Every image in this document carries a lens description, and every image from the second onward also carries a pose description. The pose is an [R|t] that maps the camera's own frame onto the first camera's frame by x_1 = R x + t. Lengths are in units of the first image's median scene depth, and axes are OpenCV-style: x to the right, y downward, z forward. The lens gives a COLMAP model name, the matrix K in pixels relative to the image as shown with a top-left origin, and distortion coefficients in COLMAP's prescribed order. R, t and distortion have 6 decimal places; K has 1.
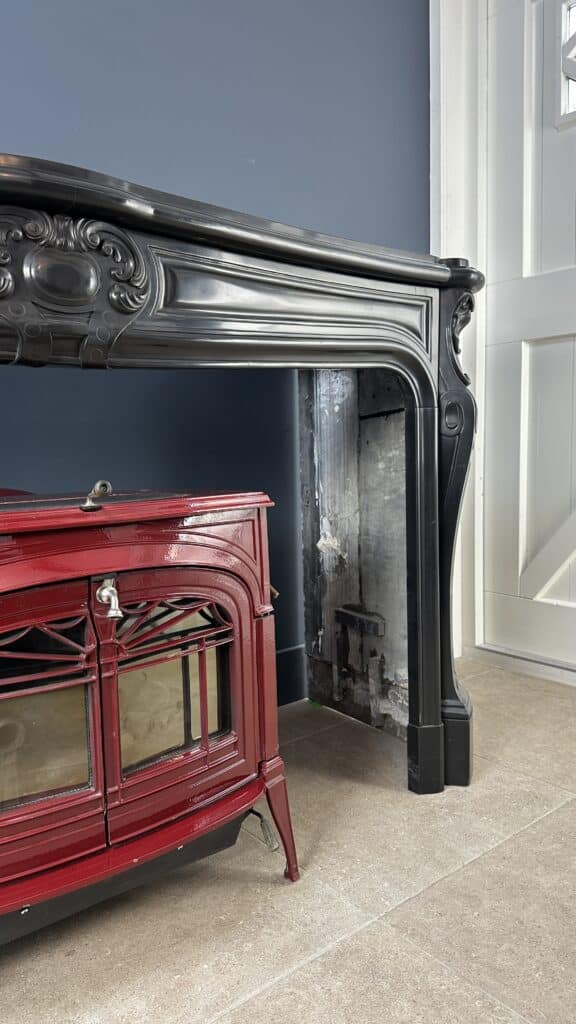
lens RADIAL K [[727.1, 0, 284.7], [0, 727.1, 518.4], [0, 0, 1]] dist [0.064533, -0.077705]
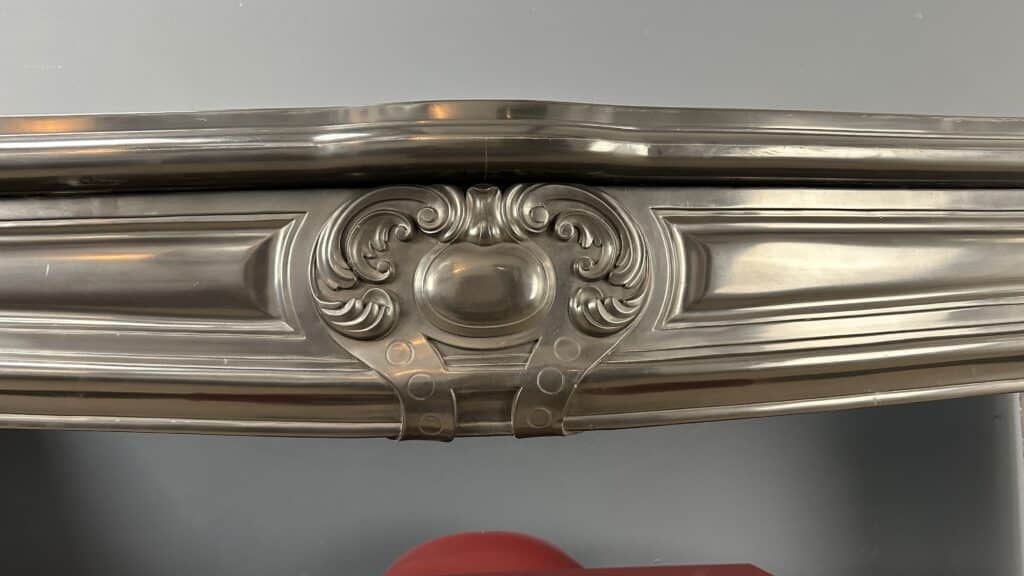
lens RADIAL K [[727.1, 0, 529.8], [0, 727.1, 295.2], [0, 0, 1]] dist [0.064533, -0.077705]
pose [[0.825861, -0.034153, -0.562838, 0.030675], [-0.052616, 0.989141, -0.137226, -0.154305], [0.561413, 0.142944, 0.815096, 0.348400]]
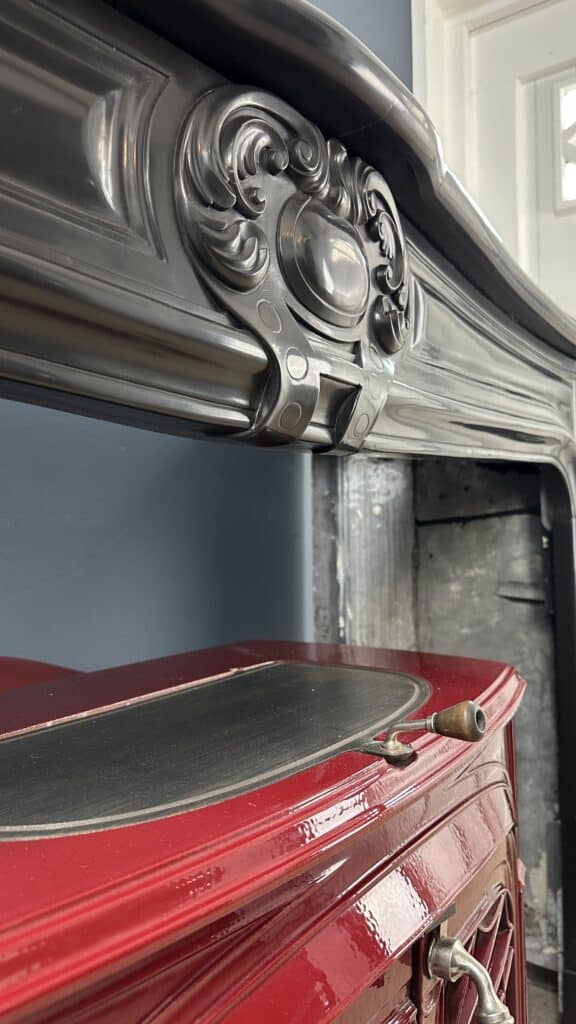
lens RADIAL K [[727.1, 0, 271.2], [0, 727.1, 498.9], [0, 0, 1]] dist [0.064533, -0.077705]
pose [[0.965408, 0.026636, 0.259380, -0.287932], [0.010702, 0.989882, -0.141486, -0.066734], [-0.260525, 0.139368, 0.955355, 0.356263]]
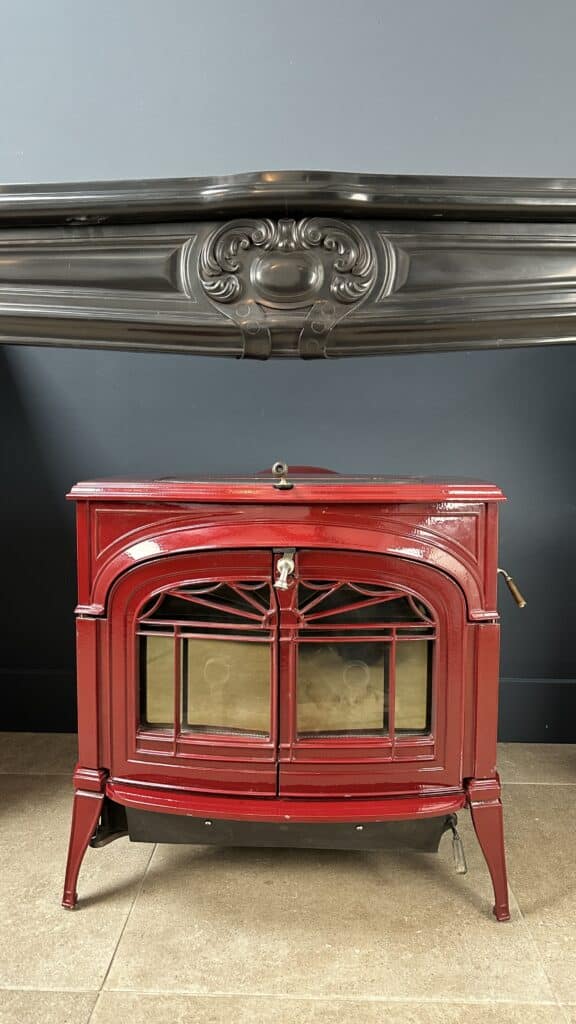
lens RADIAL K [[727.1, 0, 278.8], [0, 727.1, 509.4], [0, 0, 1]] dist [0.064533, -0.077705]
pose [[0.748097, 0.098690, -0.656209, 0.279804], [-0.089948, 0.994833, 0.047073, -0.019043], [0.657465, 0.023810, 0.753109, 0.108729]]
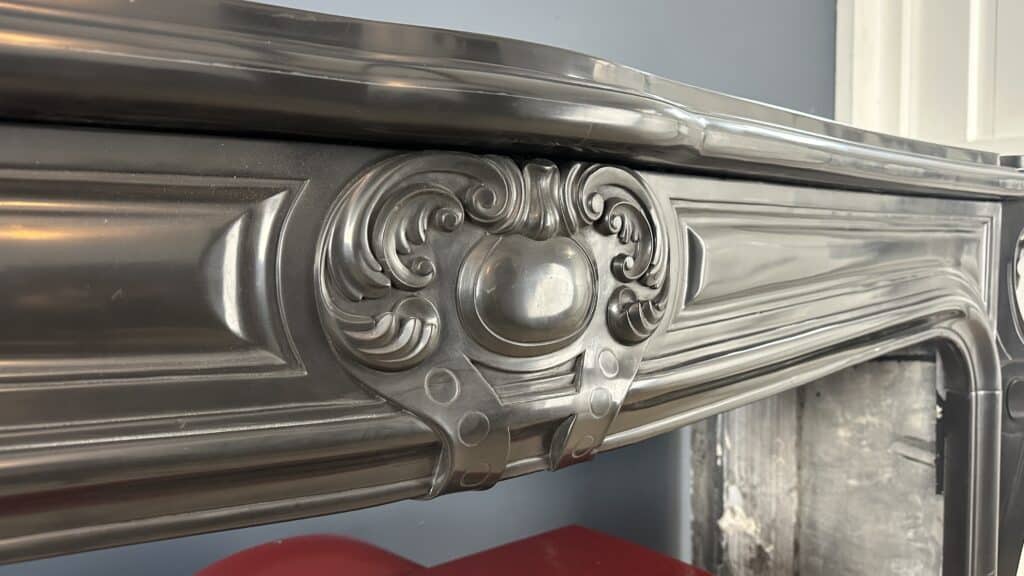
lens RADIAL K [[761.9, 0, 529.7], [0, 761.9, 300.4], [0, 0, 1]] dist [0.045070, -0.042251]
pose [[0.999682, 0.020850, 0.014162, -0.193893], [-0.020469, 0.999439, -0.026526, -0.195066], [-0.014707, 0.026227, 0.999548, 0.334858]]
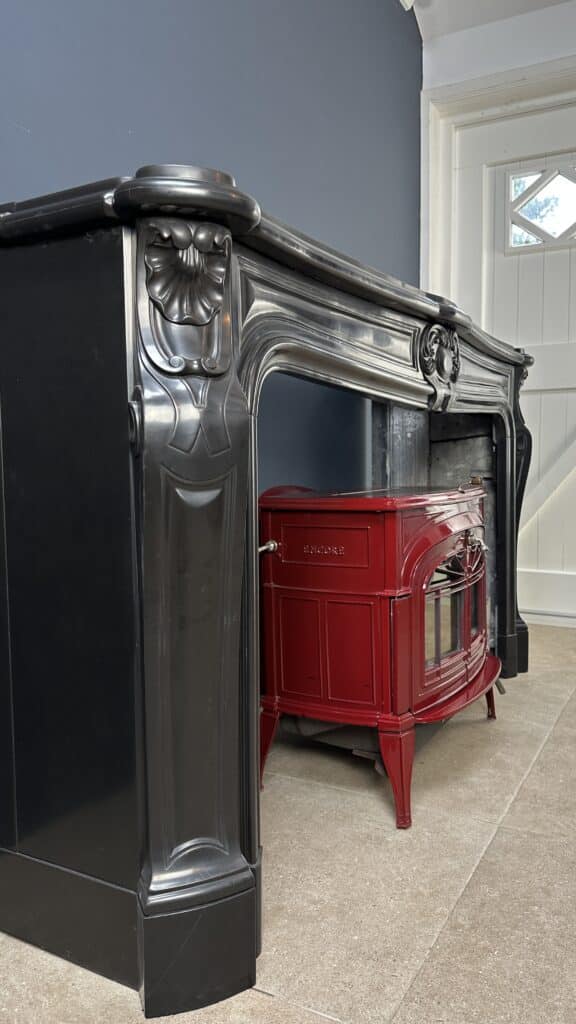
lens RADIAL K [[727.1, 0, 341.9], [0, 727.1, 522.5], [0, 0, 1]] dist [0.064533, -0.077705]
pose [[0.910233, -0.020147, 0.413607, -0.790609], [0.029179, 0.999454, -0.015531, 0.049326], [-0.413068, 0.026206, 0.910323, -0.307927]]
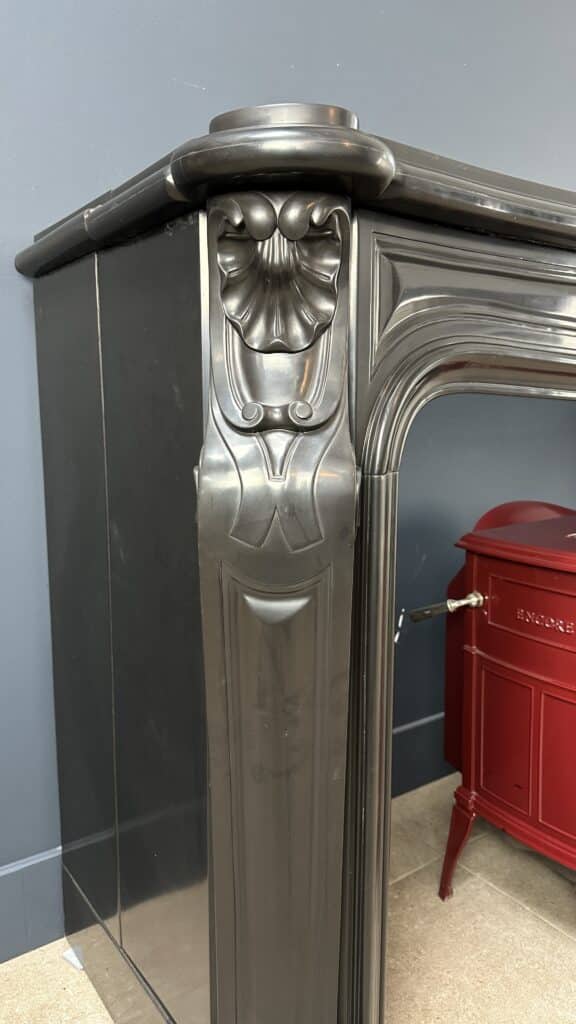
lens RADIAL K [[727.1, 0, 279.9], [0, 727.1, 519.1], [0, 0, 1]] dist [0.064533, -0.077705]
pose [[0.997516, 0.031886, -0.062811, -0.621438], [-0.028025, 0.997718, 0.061420, -0.060688], [0.064627, -0.059507, 0.996134, -0.114107]]
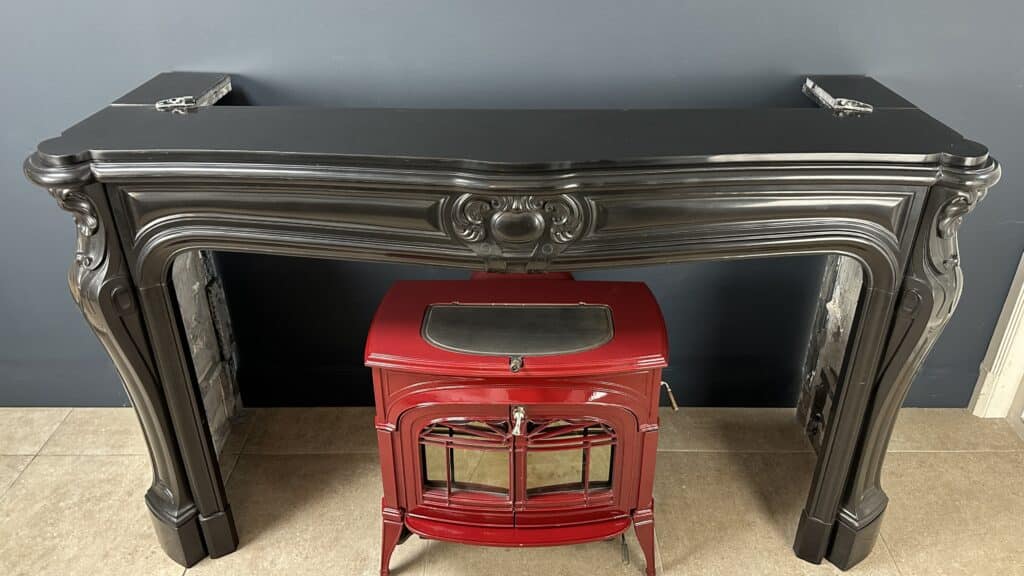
lens RADIAL K [[761.9, 0, 530.5], [0, 761.9, 261.3], [0, 0, 1]] dist [0.045070, -0.042251]
pose [[0.783374, 0.323113, -0.530965, 0.355466], [-0.089137, 0.903830, 0.418506, -0.572878], [0.615126, -0.280518, 0.736838, -0.091638]]
